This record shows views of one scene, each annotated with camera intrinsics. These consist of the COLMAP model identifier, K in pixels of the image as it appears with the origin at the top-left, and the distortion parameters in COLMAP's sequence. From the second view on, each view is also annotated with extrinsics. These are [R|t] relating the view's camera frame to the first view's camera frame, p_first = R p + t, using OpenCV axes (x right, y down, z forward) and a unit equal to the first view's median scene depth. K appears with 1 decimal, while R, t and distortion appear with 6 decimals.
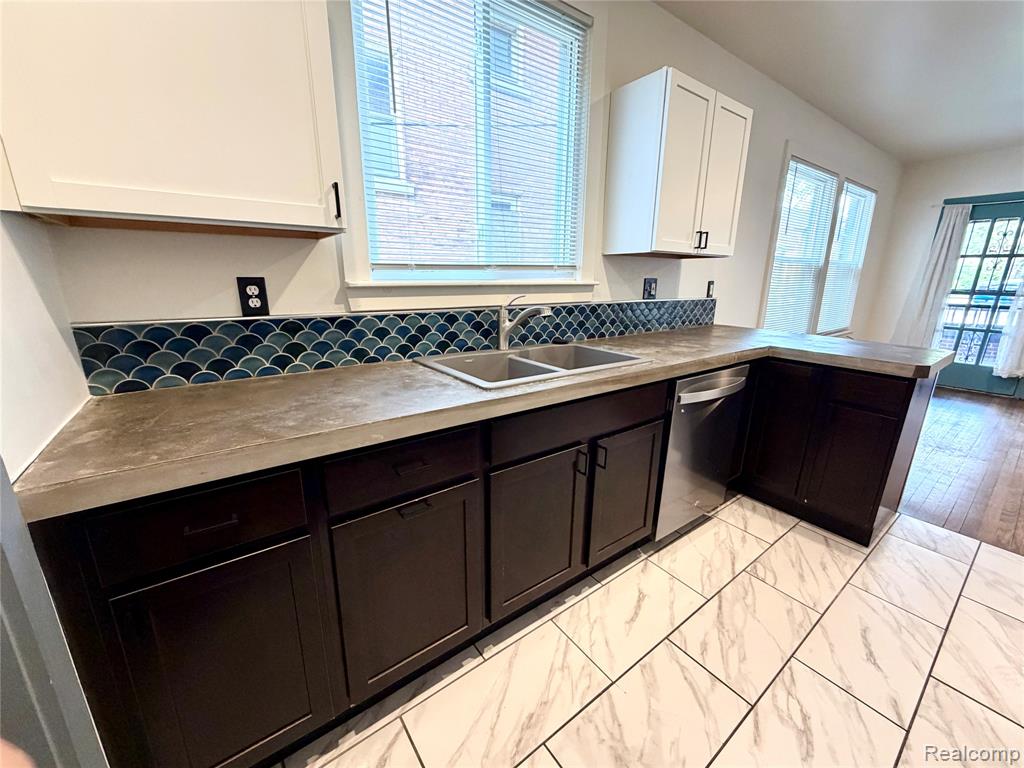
lens RADIAL K [[407.0, 0, 509.4], [0, 407.0, 385.4], [0, 0, 1]] dist [-0.000088, 0.000130]
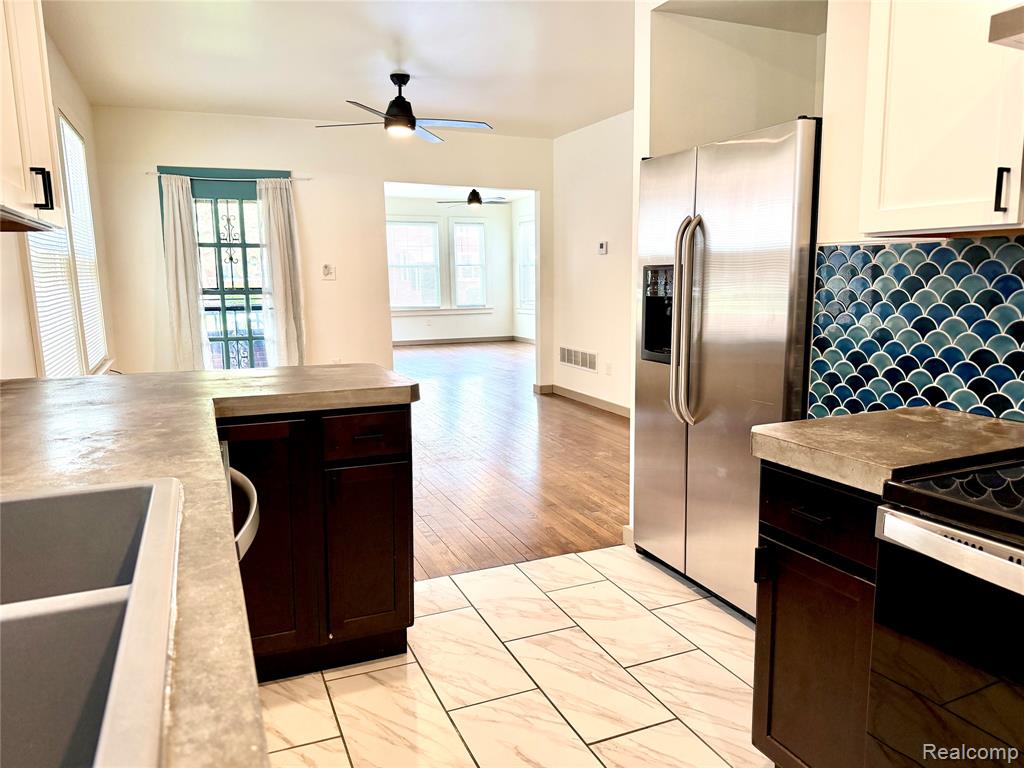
lens RADIAL K [[717.6, 0, 517.4], [0, 717.6, 388.8], [0, 0, 1]] dist [0.040818, -0.067410]
pose [[0.214596, -0.165111, 0.962646, -0.171719], [0.265544, 0.958344, 0.105177, -0.101770], [-0.939912, 0.233054, 0.249501, 0.388030]]
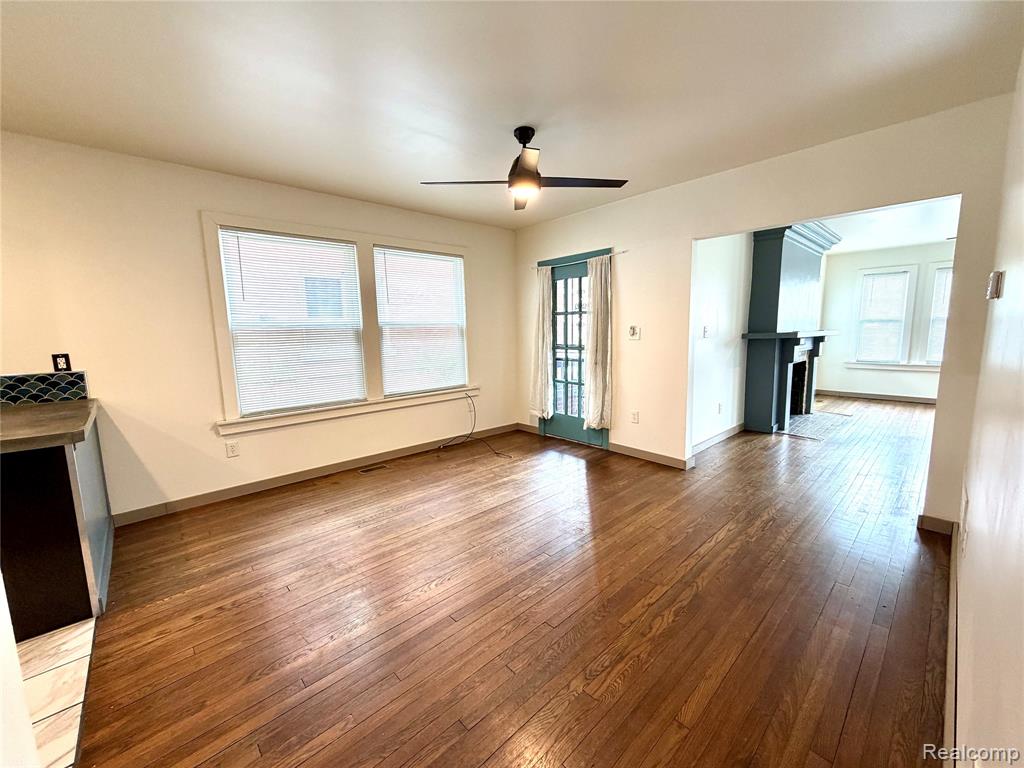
lens RADIAL K [[407.0, 0, 510.1], [0, 407.0, 384.3], [0, 0, 1]] dist [-0.000088, 0.000130]
pose [[0.994100, -0.041383, 0.100262, 1.889805], [0.054196, 0.990208, -0.128648, -0.018462], [-0.093956, 0.133323, 0.986609, 0.003952]]
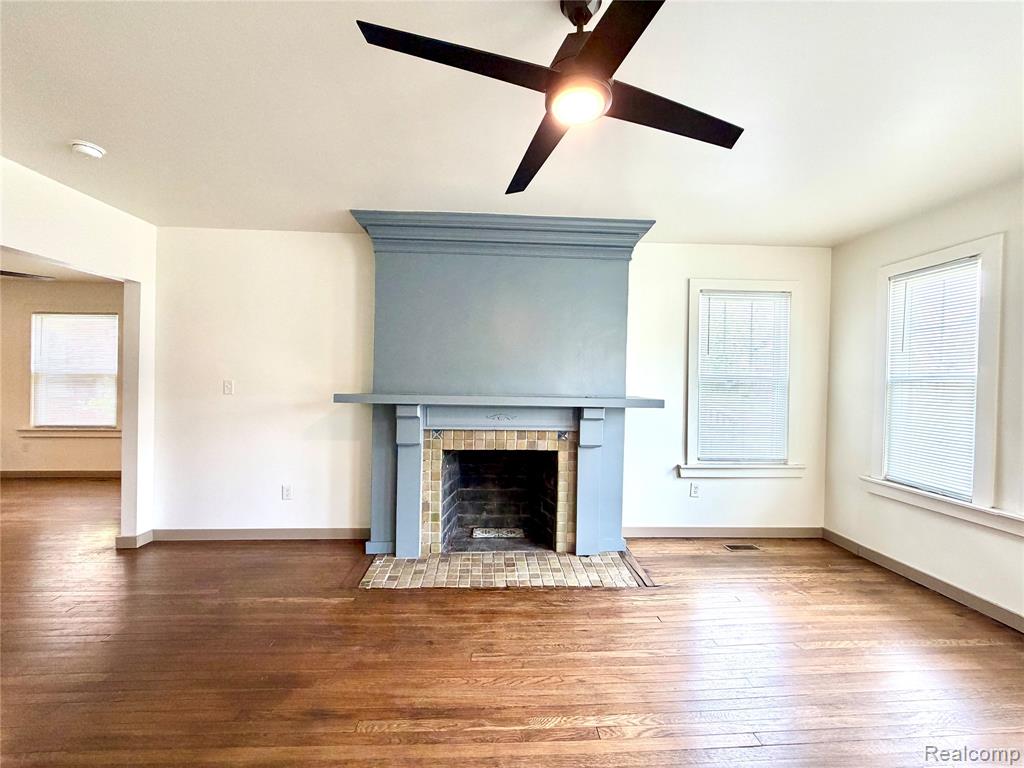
lens RADIAL K [[407.0, 0, 510.3], [0, 407.0, 383.5], [0, 0, 1]] dist [-0.000088, 0.000130]
pose [[0.832370, 0.005870, -0.554189, 4.808554], [-0.151503, 0.964267, -0.217338, -0.309237], [0.533110, 0.264867, 0.803517, 1.140776]]
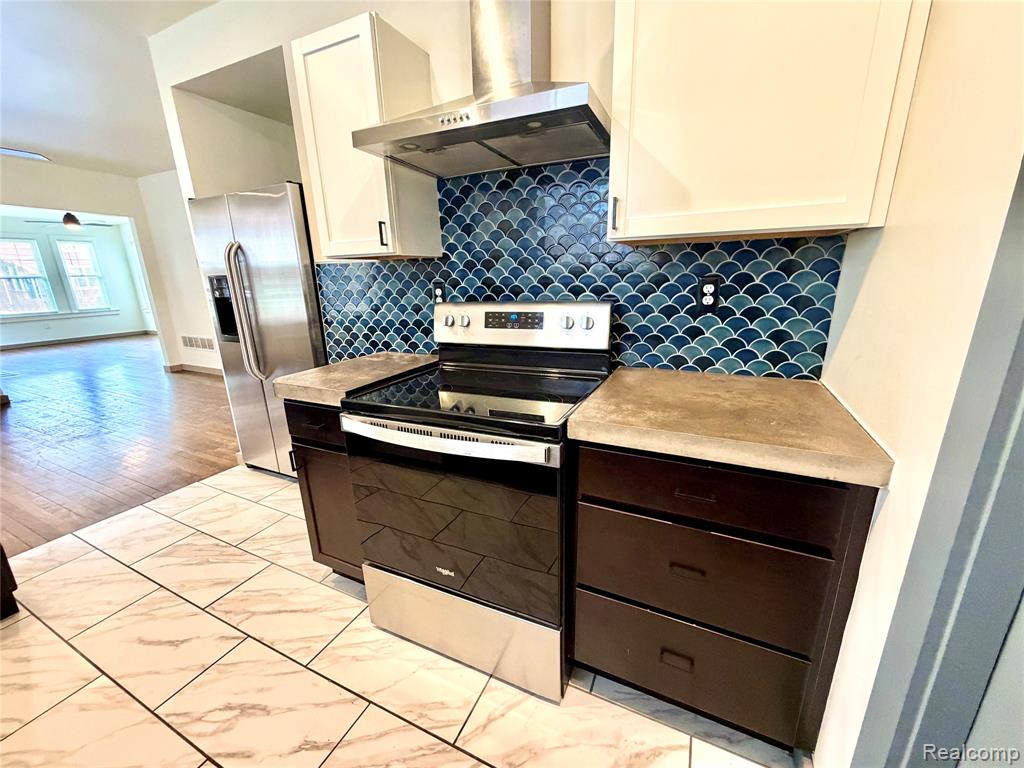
lens RADIAL K [[407.0, 0, 510.7], [0, 407.0, 384.3], [0, 0, 1]] dist [-0.000088, 0.000130]
pose [[-0.469818, -0.229517, 0.852404, -0.168940], [0.249243, 0.891833, 0.377508, -0.068181], [-0.846846, 0.389816, -0.361793, 0.261002]]
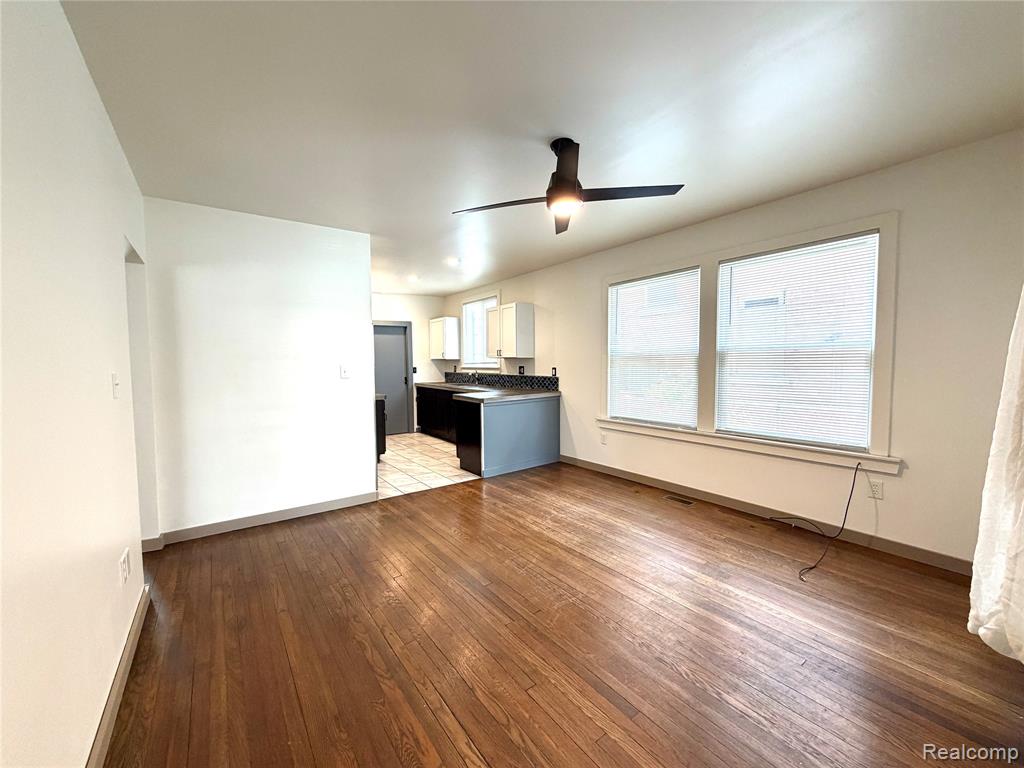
lens RADIAL K [[407.0, 0, 510.7], [0, 407.0, 388.4], [0, 0, 1]] dist [-0.000088, 0.000130]
pose [[-0.007248, 0.058398, -0.998267, 3.181420], [-0.251046, 0.966215, 0.058345, -0.296331], [0.967948, 0.251033, 0.007658, 1.087636]]
